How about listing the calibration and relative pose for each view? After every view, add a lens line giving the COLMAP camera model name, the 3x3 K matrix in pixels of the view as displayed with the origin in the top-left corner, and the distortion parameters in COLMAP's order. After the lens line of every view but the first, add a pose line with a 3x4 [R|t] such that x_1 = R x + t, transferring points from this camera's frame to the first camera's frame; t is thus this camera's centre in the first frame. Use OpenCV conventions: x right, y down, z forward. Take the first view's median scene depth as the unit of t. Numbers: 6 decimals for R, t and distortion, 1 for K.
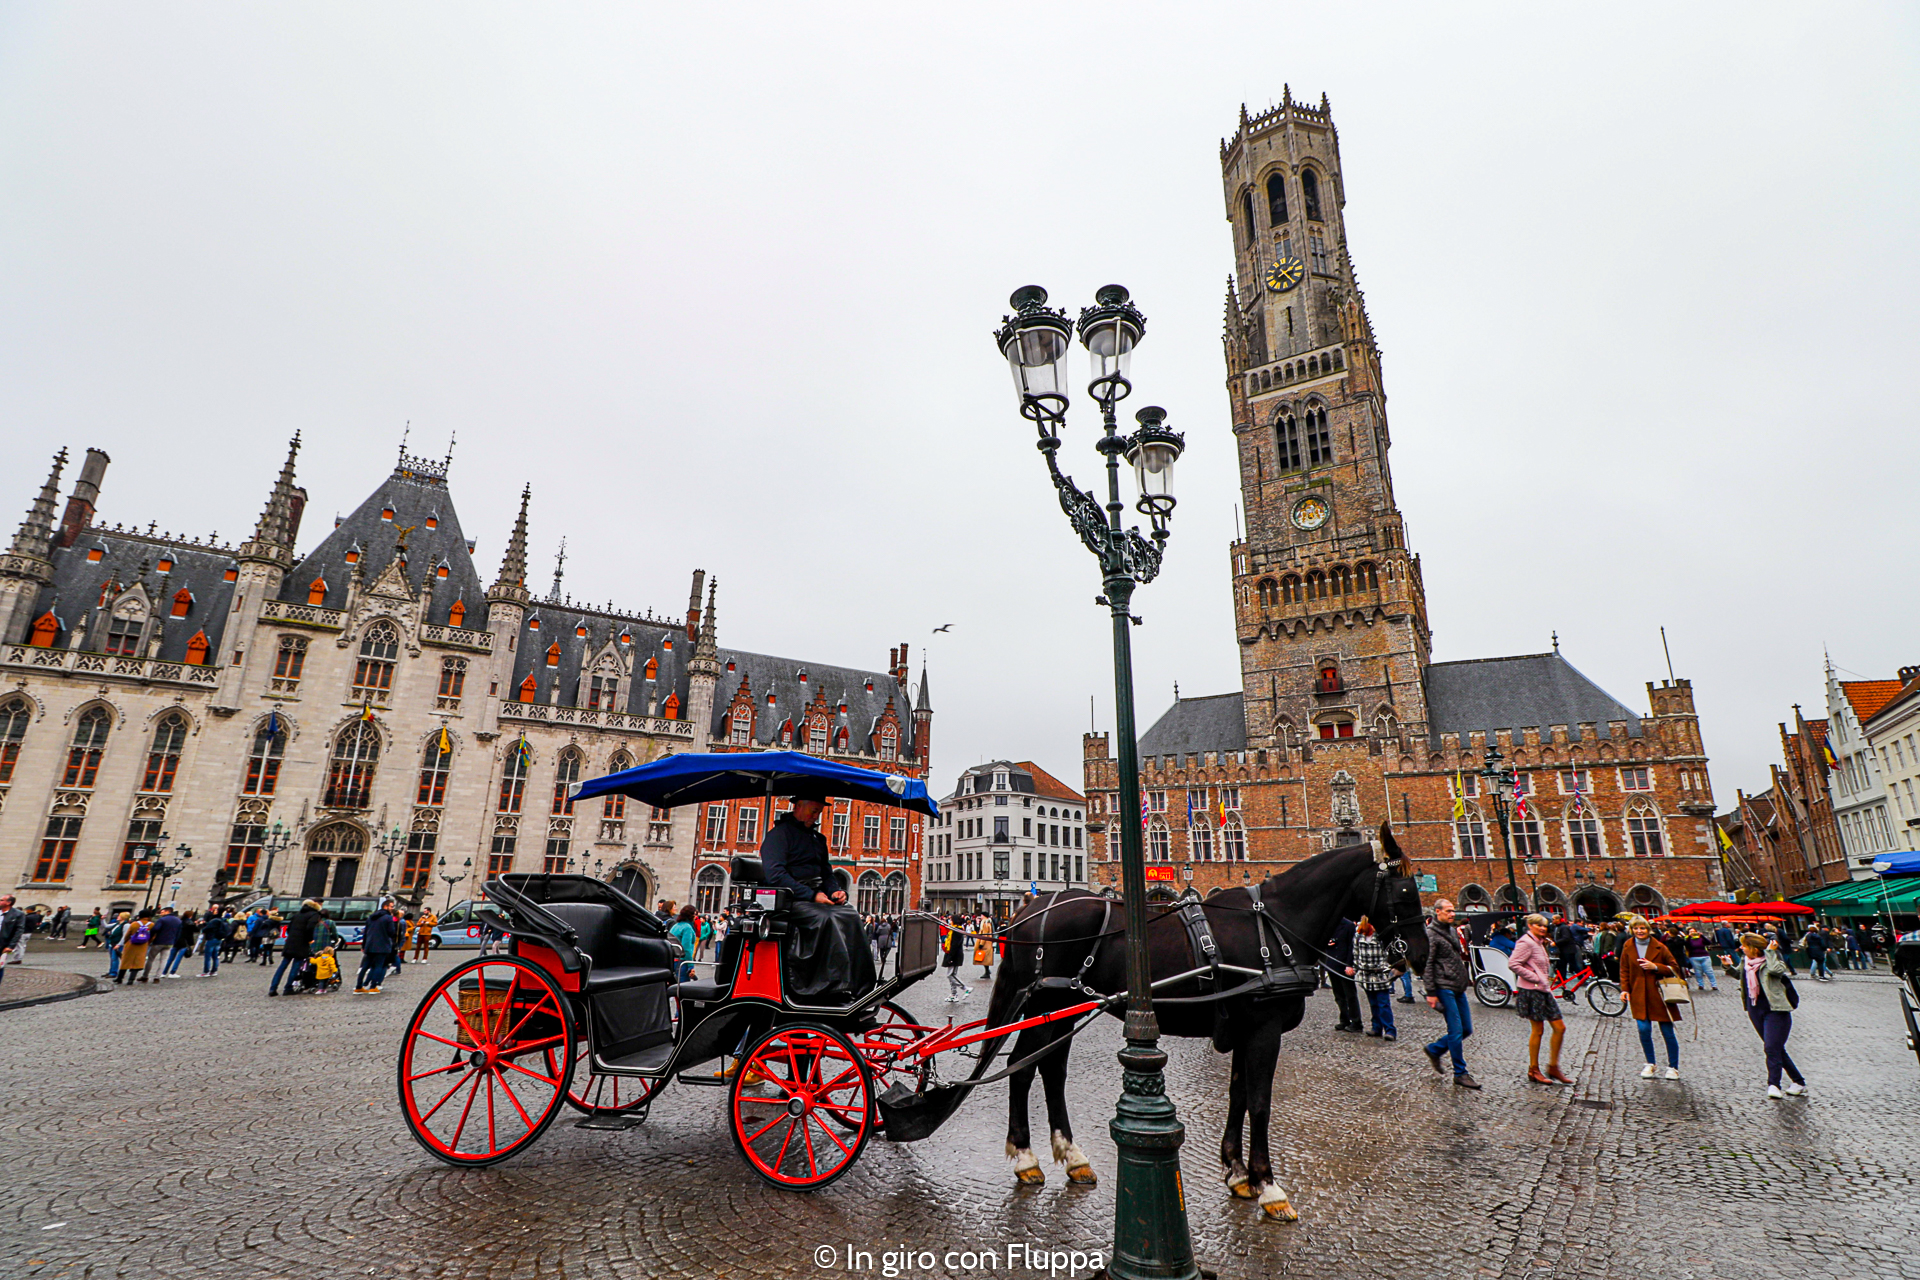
lens RADIAL K [[873.4, 0, 960.0], [0, 873.4, 640.0], [0, 0, 1]] dist [0.001746, -0.000882]
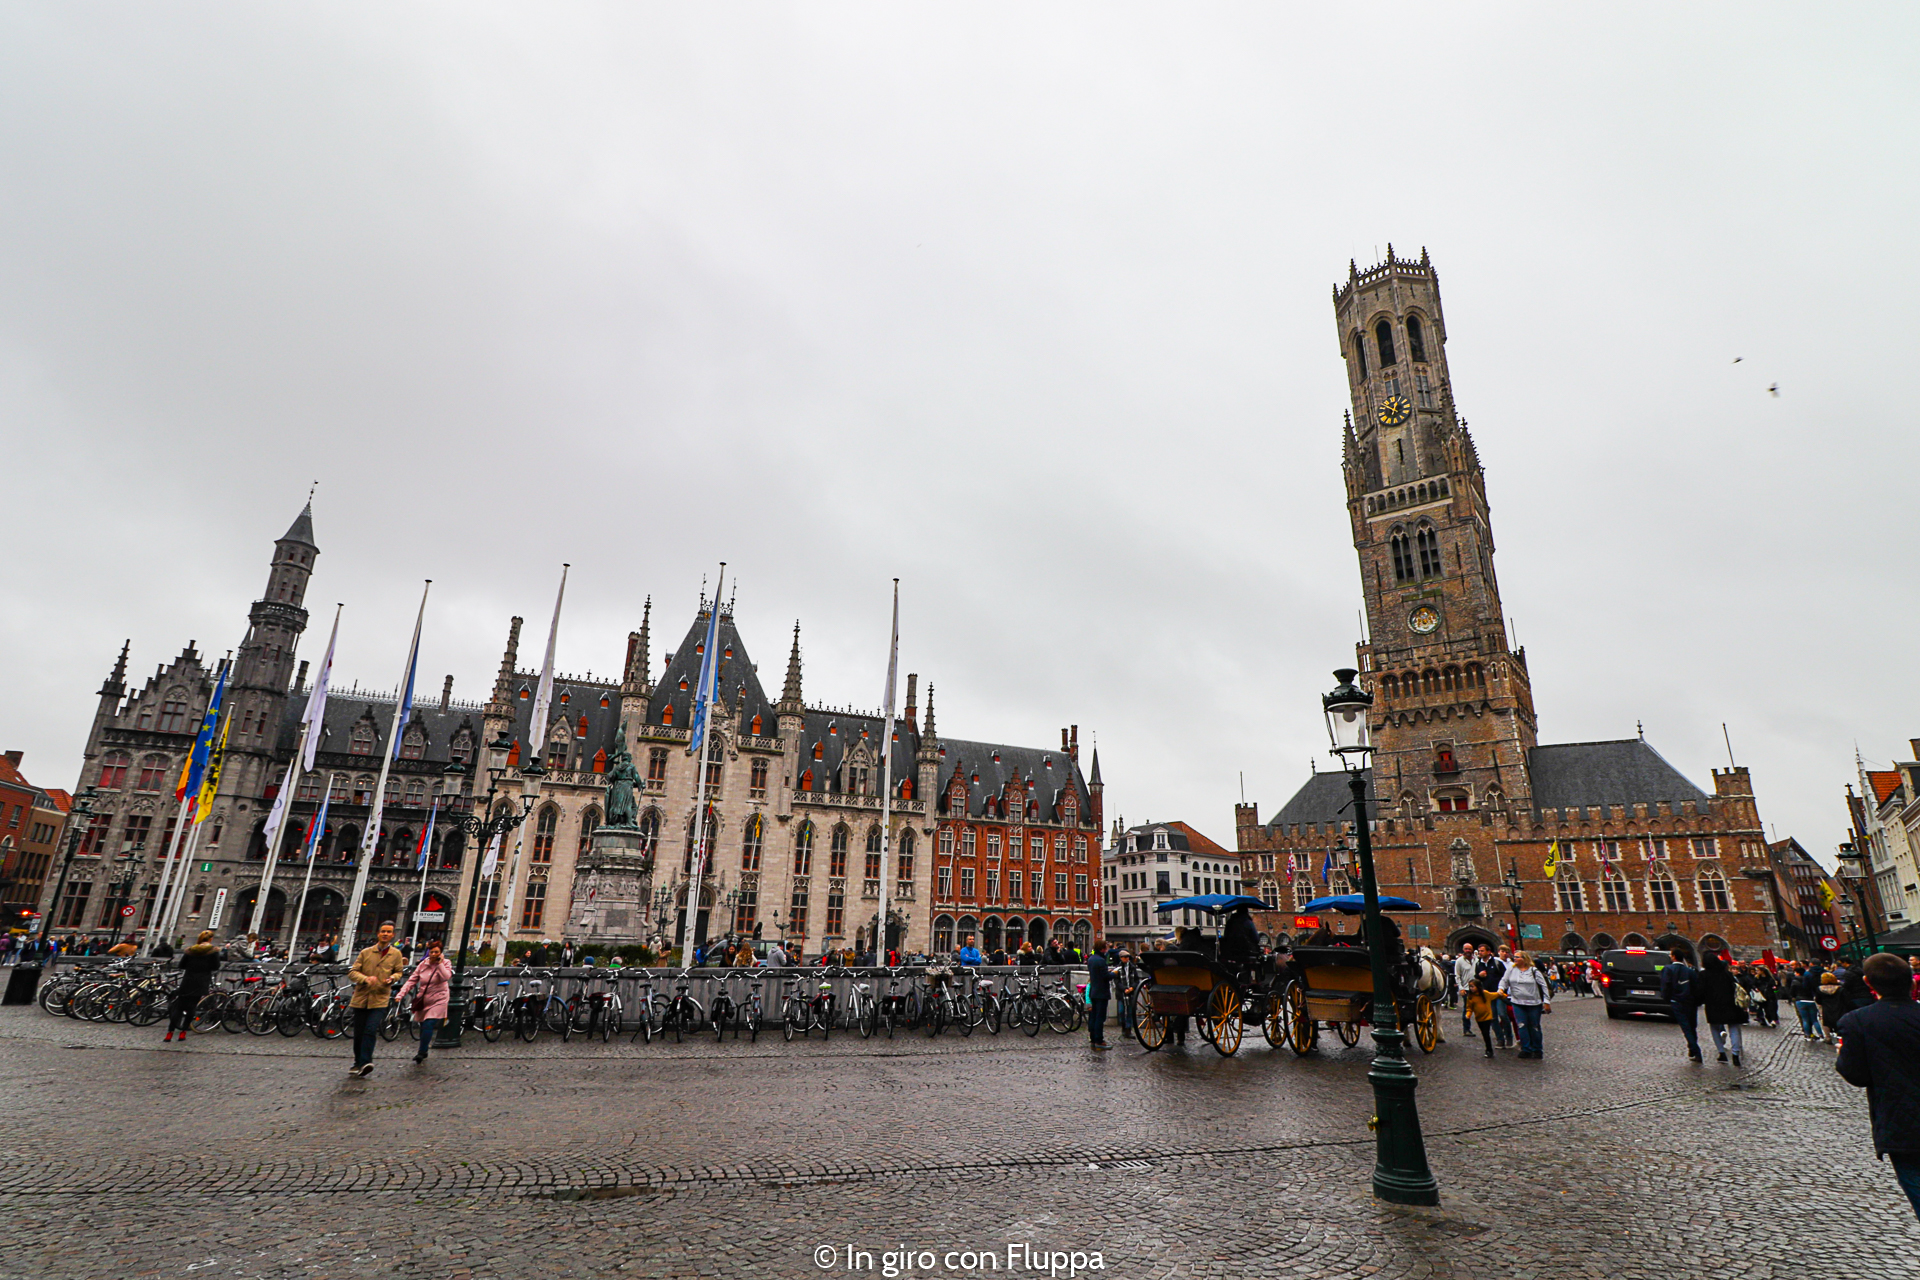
lens RADIAL K [[918.5, 0, 960.0], [0, 918.5, 640.0], [0, 0, 1]] dist [0.003031, -0.000568]
pose [[0.994547, -0.028665, -0.100277, -0.112202], [0.026015, 0.999279, -0.027636, -0.102280], [0.100997, 0.024876, 0.994576, -0.332658]]
